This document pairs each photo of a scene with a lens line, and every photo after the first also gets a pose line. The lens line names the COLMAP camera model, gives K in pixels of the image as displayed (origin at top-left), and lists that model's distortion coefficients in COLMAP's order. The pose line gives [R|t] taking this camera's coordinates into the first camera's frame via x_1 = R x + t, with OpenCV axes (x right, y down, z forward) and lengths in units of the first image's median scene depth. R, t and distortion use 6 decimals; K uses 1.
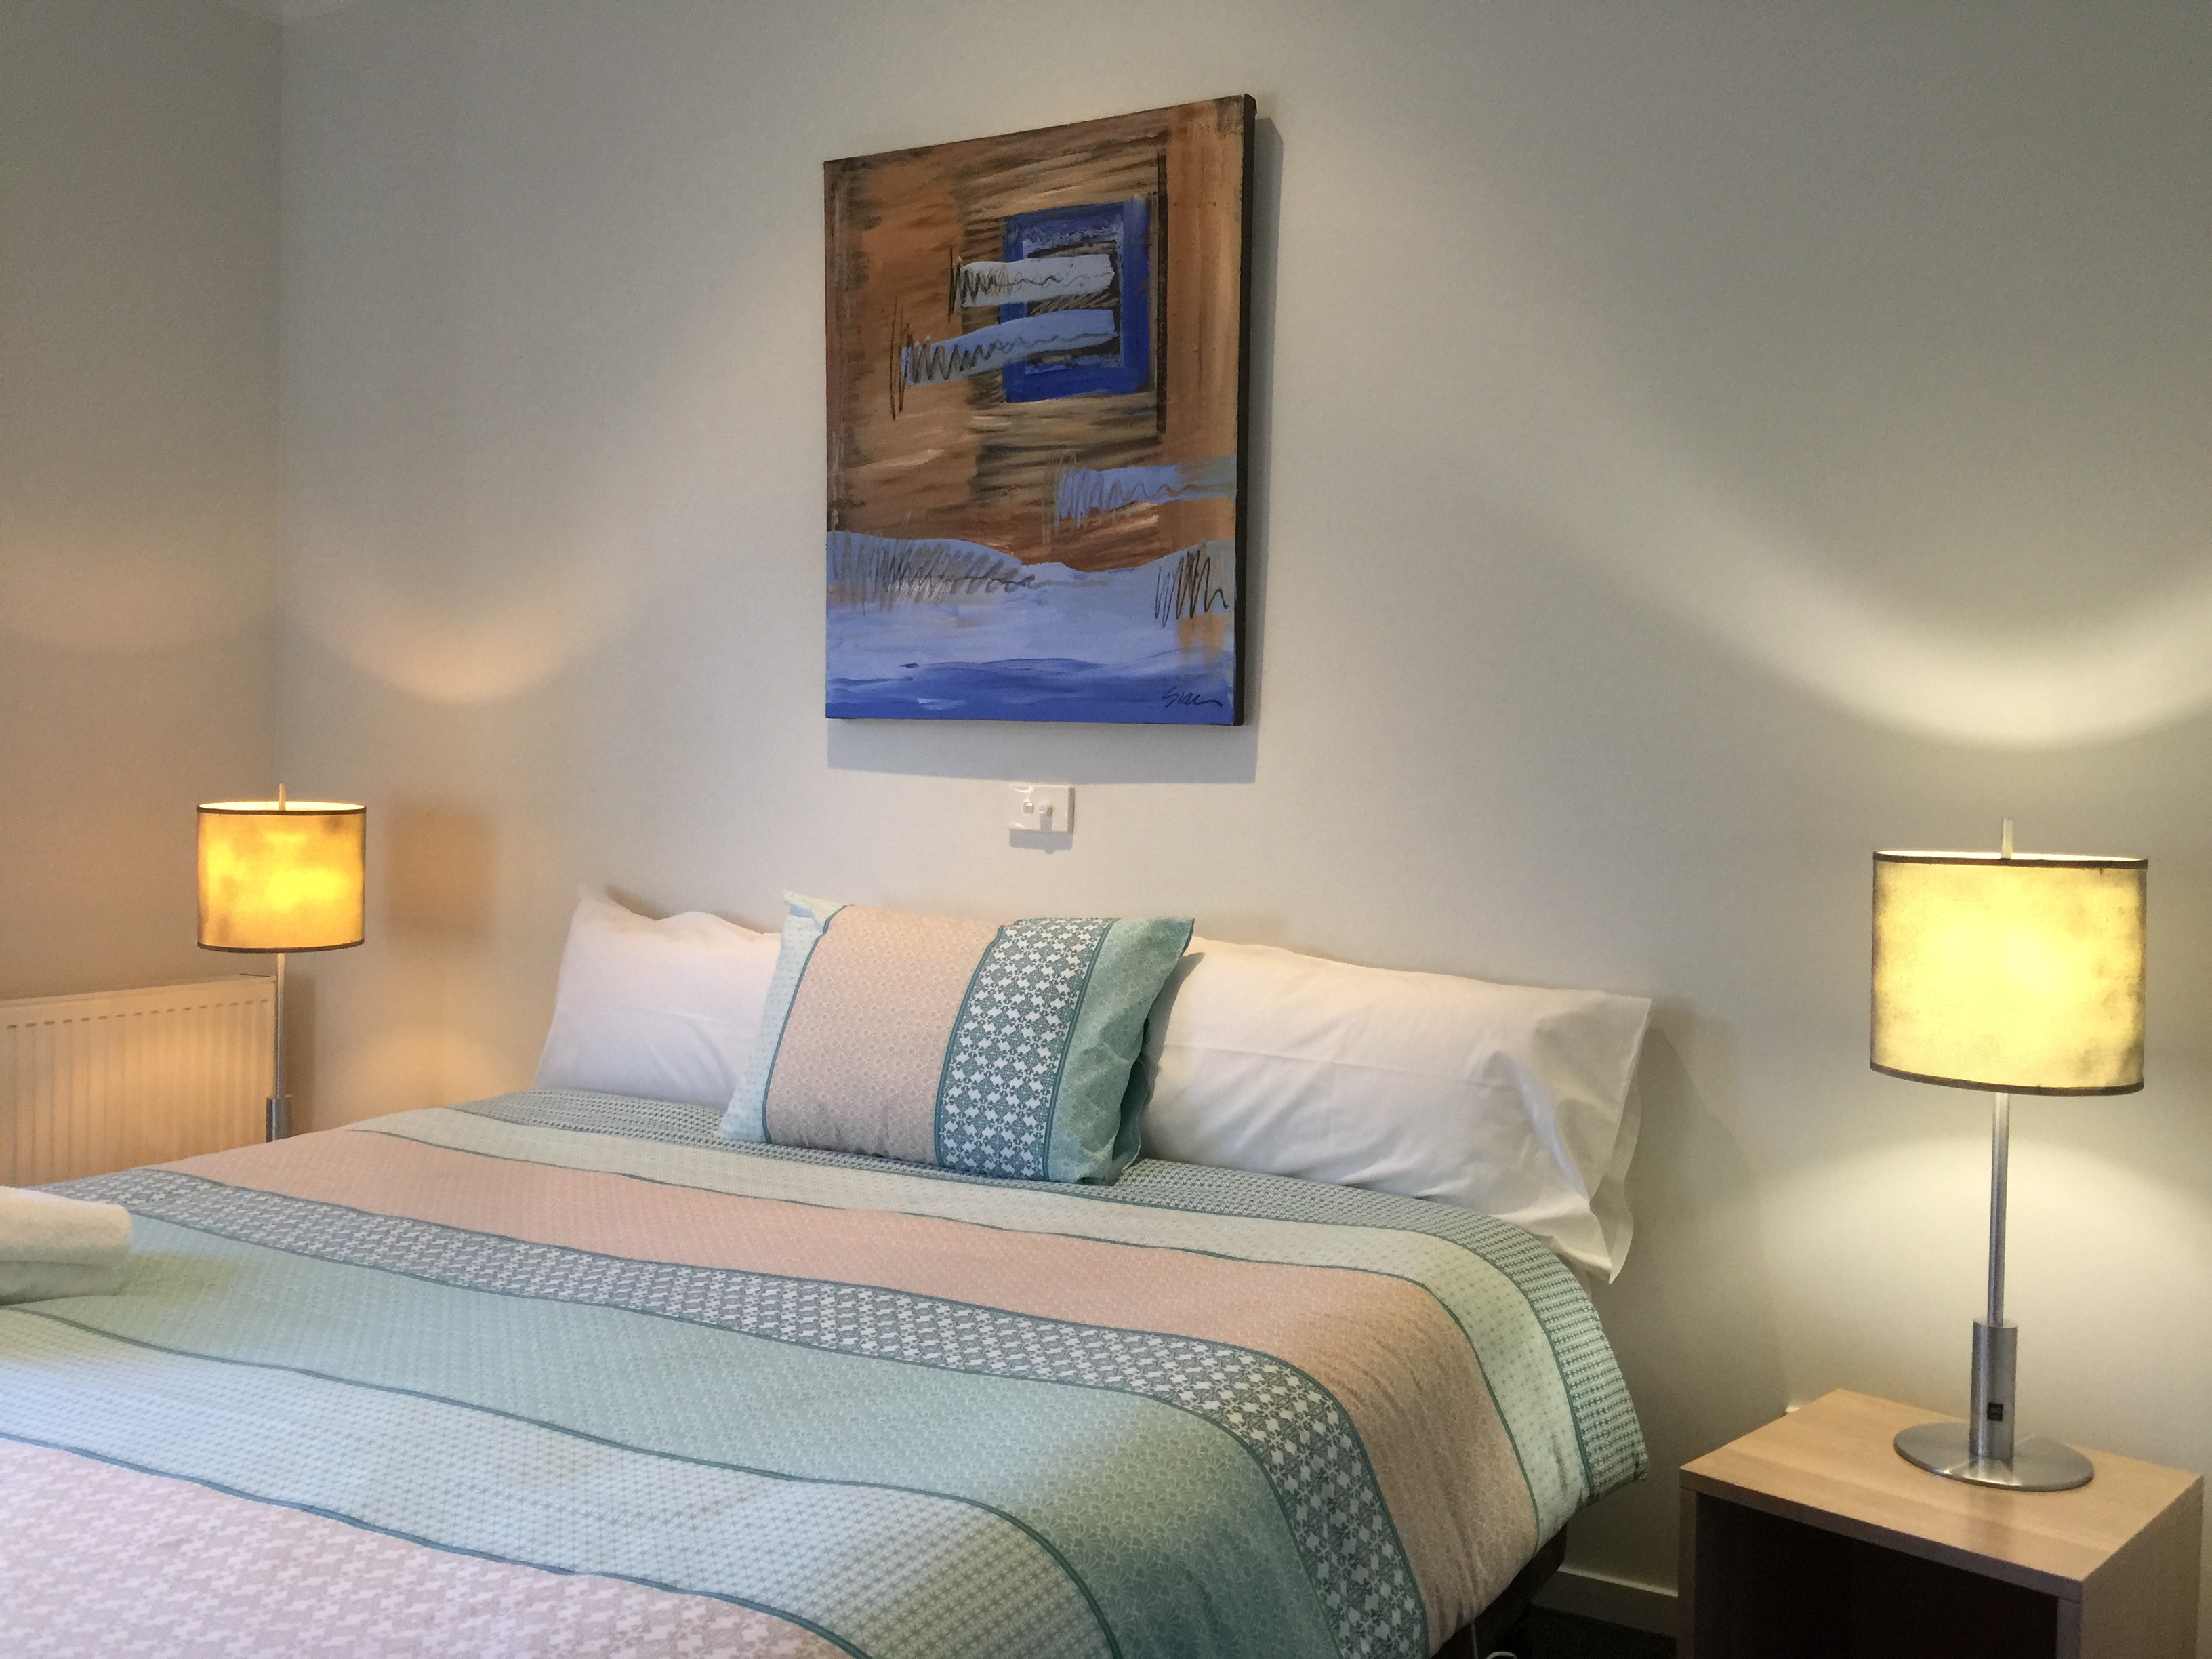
lens RADIAL K [[1788.6, 0, 1106.0], [0, 1788.6, 829.5], [0, 0, 1]] dist [0.059309, -0.009957]
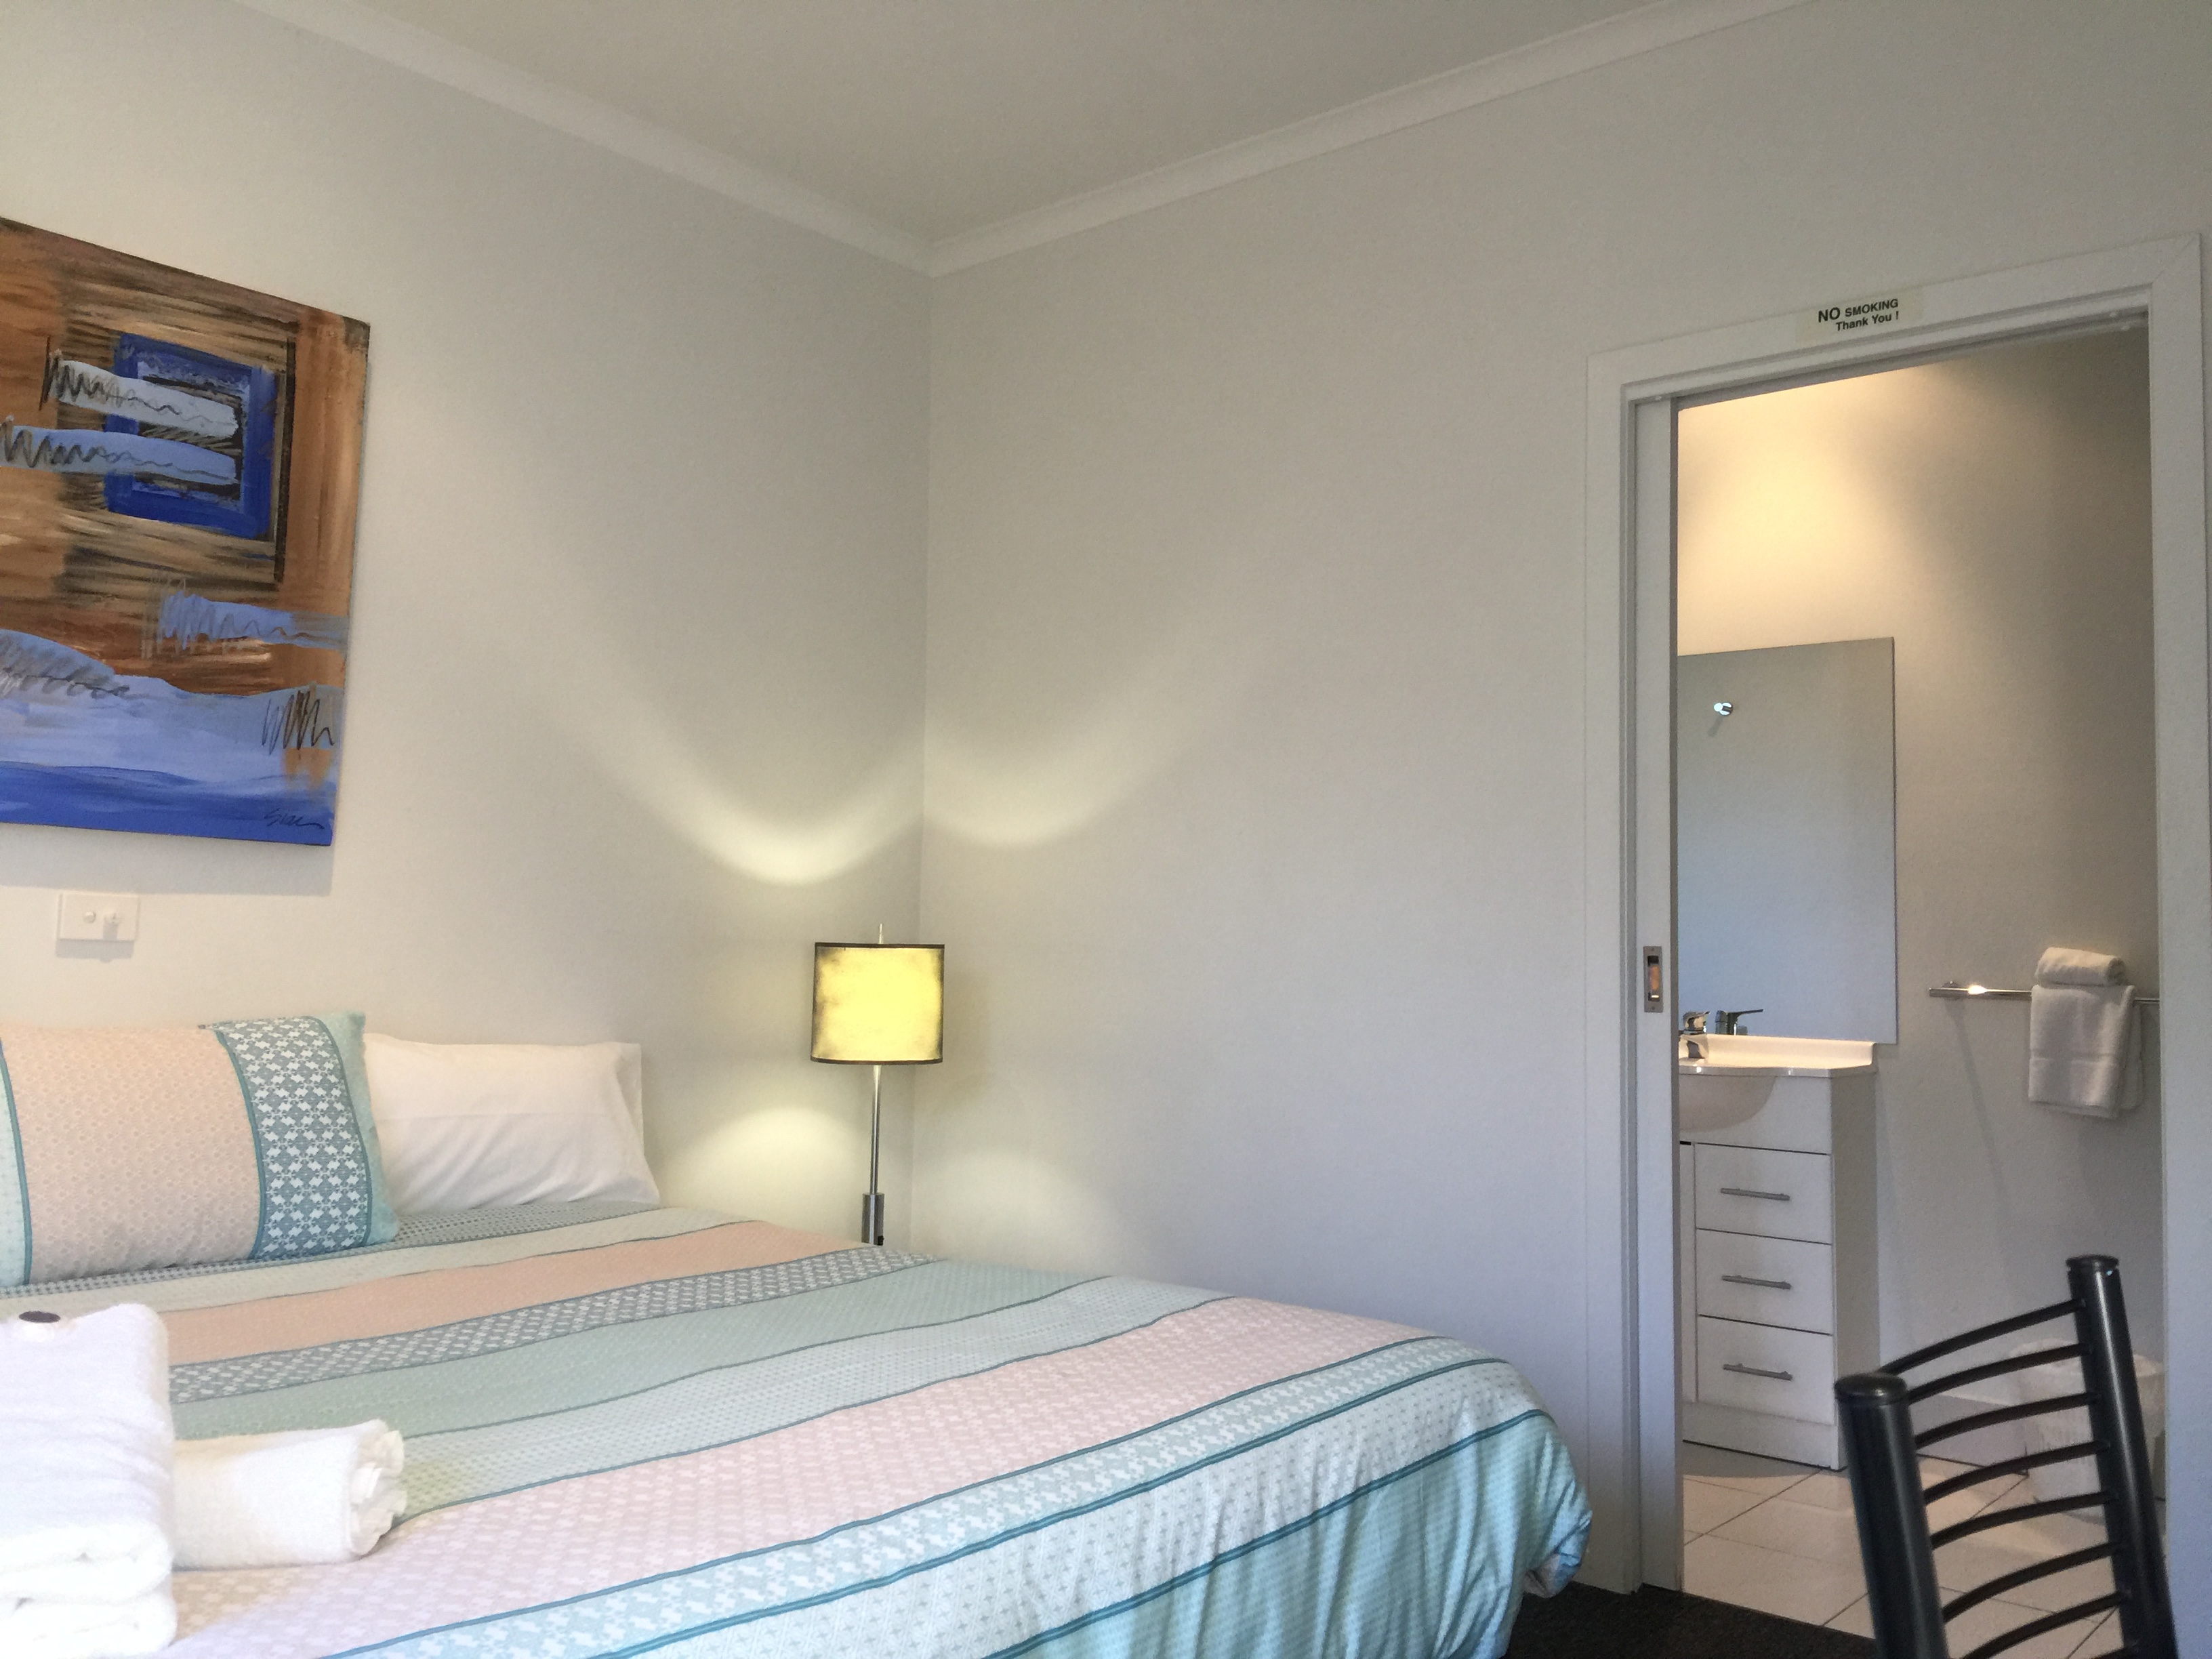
lens RADIAL K [[1788.6, 0, 1106.0], [0, 1788.6, 829.5], [0, 0, 1]] dist [0.059309, -0.009957]
pose [[0.265259, 0.049023, 0.962930, -0.889068], [0.002953, 0.998661, -0.051655, -0.007014], [-0.964173, 0.016545, 0.264759, 0.202168]]
